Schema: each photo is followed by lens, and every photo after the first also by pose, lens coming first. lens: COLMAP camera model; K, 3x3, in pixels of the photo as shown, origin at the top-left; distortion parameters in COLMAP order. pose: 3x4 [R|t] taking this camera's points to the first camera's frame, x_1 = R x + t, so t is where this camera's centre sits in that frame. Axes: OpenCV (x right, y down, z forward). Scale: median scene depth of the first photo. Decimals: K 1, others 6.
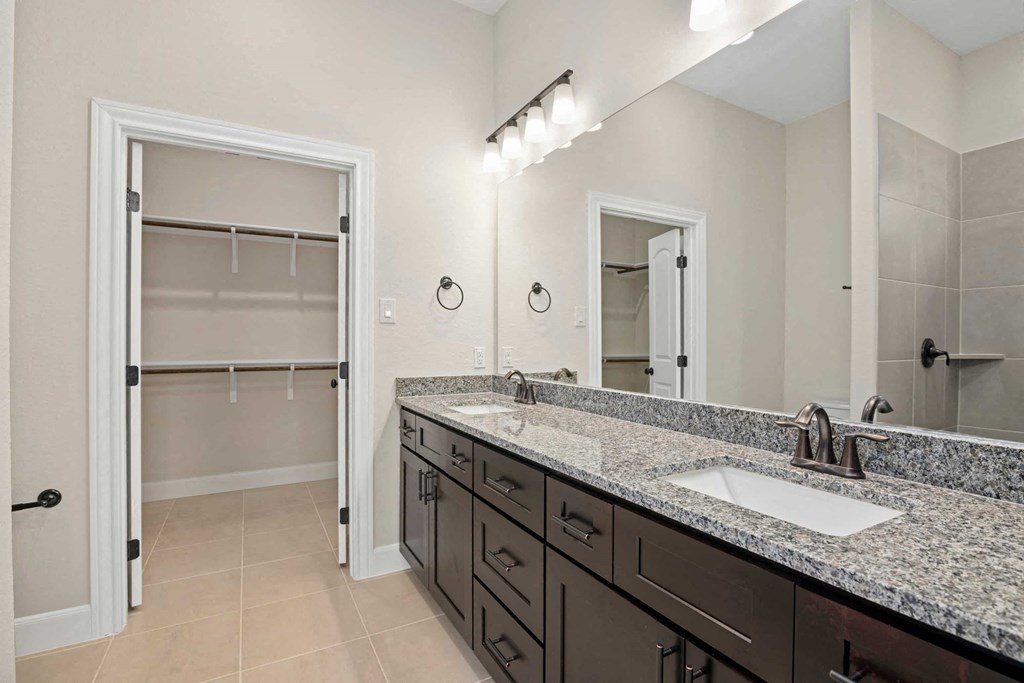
lens RADIAL K [[491.1, 0, 512.0], [0, 491.1, 341.5], [0, 0, 1]] dist [-0.024878, -0.000024]
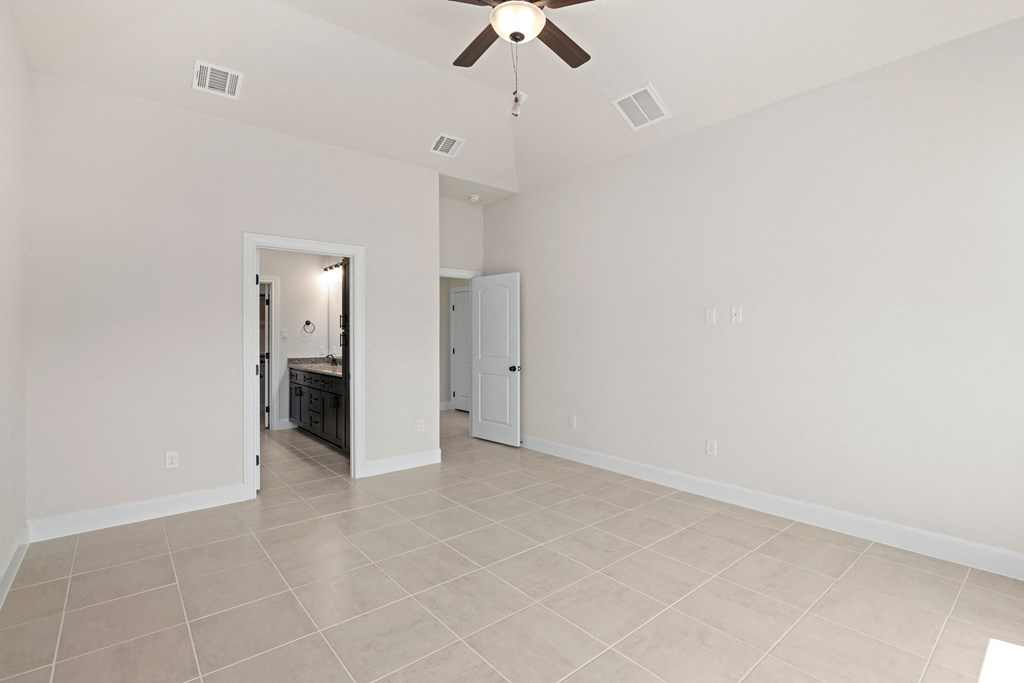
lens RADIAL K [[491.1, 0, 512.0], [0, 491.1, 341.5], [0, 0, 1]] dist [-0.024878, -0.000024]
pose [[0.983792, -0.002890, 0.179293, 0.513855], [0.002514, 0.999994, 0.002329, -0.022412], [-0.179298, -0.001841, 0.983793, -1.936616]]
